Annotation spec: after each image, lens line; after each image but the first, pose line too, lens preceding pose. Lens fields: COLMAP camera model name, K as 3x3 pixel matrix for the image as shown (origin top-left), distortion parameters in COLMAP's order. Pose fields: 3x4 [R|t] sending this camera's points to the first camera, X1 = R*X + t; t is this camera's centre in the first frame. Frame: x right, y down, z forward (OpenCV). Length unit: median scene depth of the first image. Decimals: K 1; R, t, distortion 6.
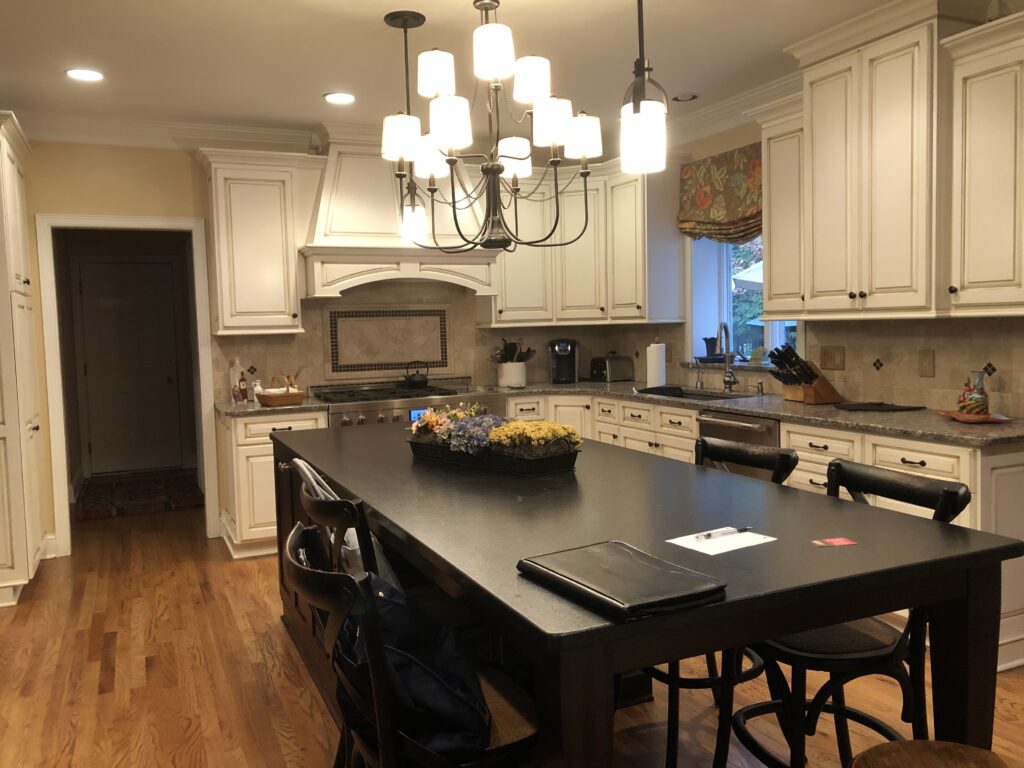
lens RADIAL K [[829.0, 0, 512.0], [0, 829.0, 384.0], [0, 0, 1]] dist [-0.002496, -0.000138]
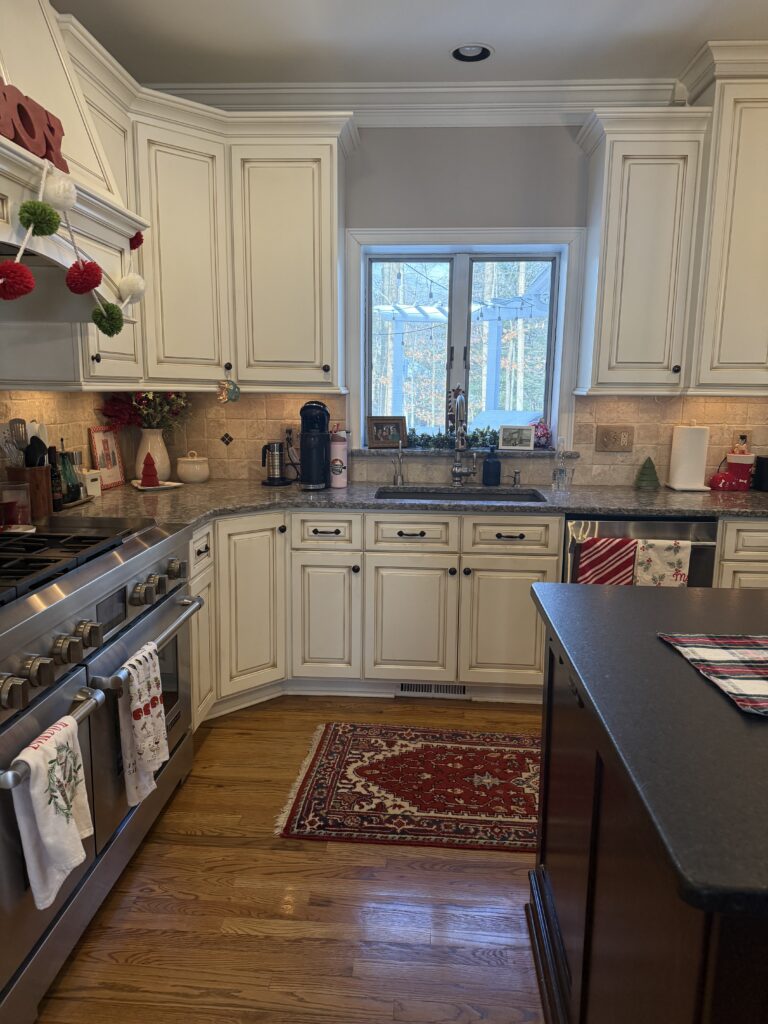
lens RADIAL K [[710.6, 0, 384.4], [0, 710.6, 499.9], [0, 0, 1]] dist [0.039326, -0.005478]
pose [[0.464955, -0.104863, 0.879102, -0.341968], [0.039416, 0.994428, 0.097772, -0.043058], [-0.884457, -0.010808, 0.466497, 0.716393]]
